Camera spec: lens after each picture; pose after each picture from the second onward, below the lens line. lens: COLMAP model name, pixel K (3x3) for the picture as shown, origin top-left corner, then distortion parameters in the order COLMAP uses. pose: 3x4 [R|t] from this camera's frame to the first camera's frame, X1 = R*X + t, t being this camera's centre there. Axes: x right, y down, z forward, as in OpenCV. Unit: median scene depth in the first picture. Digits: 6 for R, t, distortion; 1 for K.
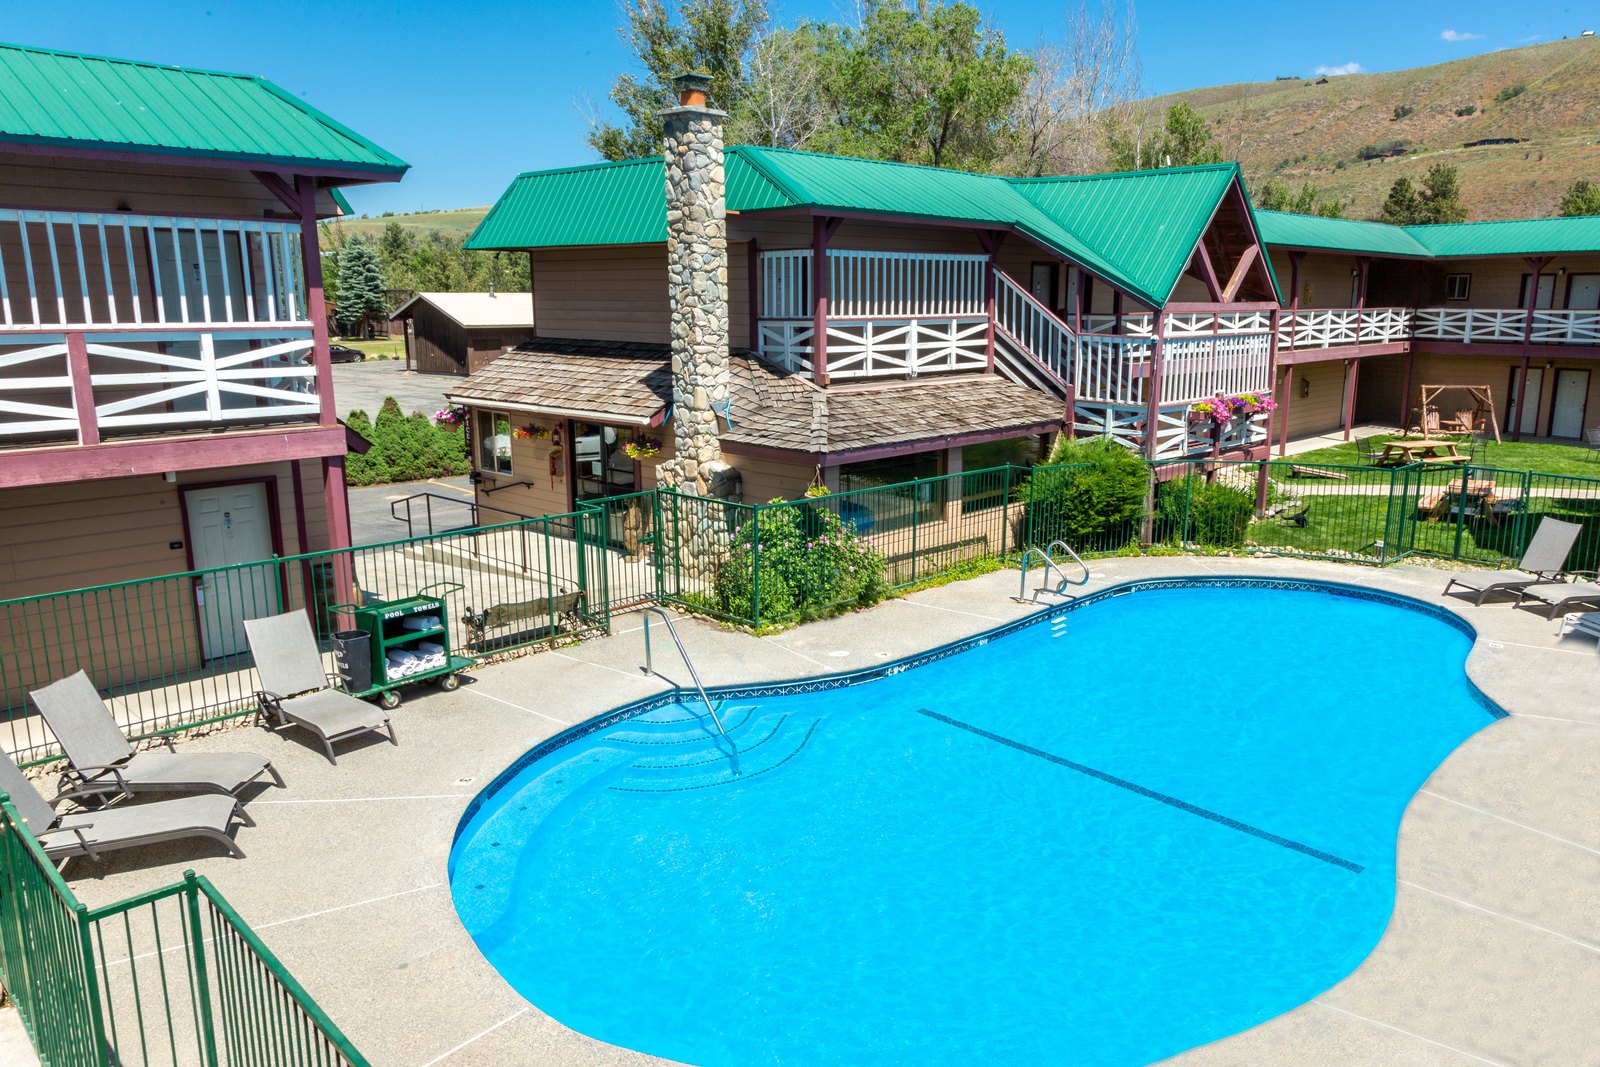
lens RADIAL K [[1154.6, 0, 800.0], [0, 1154.6, 533.5], [0, 0, 1]] dist [-0.000668, -0.000823]
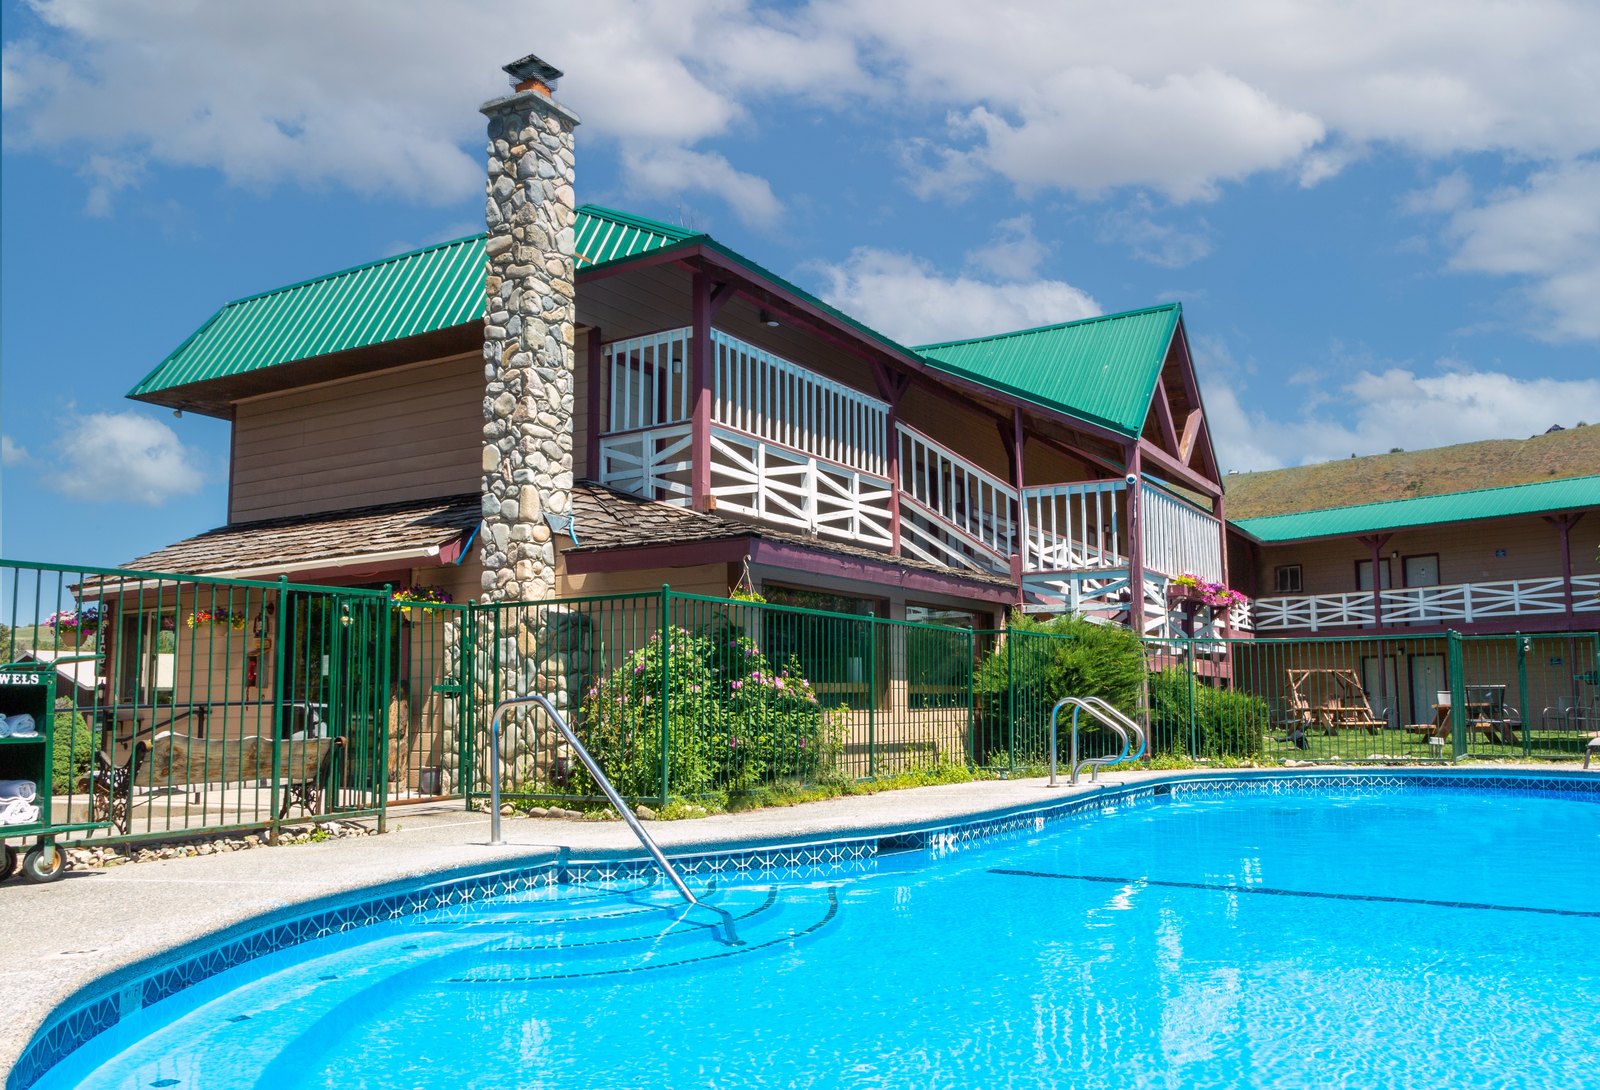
lens RADIAL K [[1258.8, 0, 852.6], [0, 1258.8, 547.0], [0, 0, 1]] dist [0.035376, -0.089208]
pose [[0.964730, 0.028155, 0.261733, -0.095063], [0.056206, 0.949306, -0.309289, 0.131485], [-0.257173, 0.313091, 0.914241, 0.316575]]
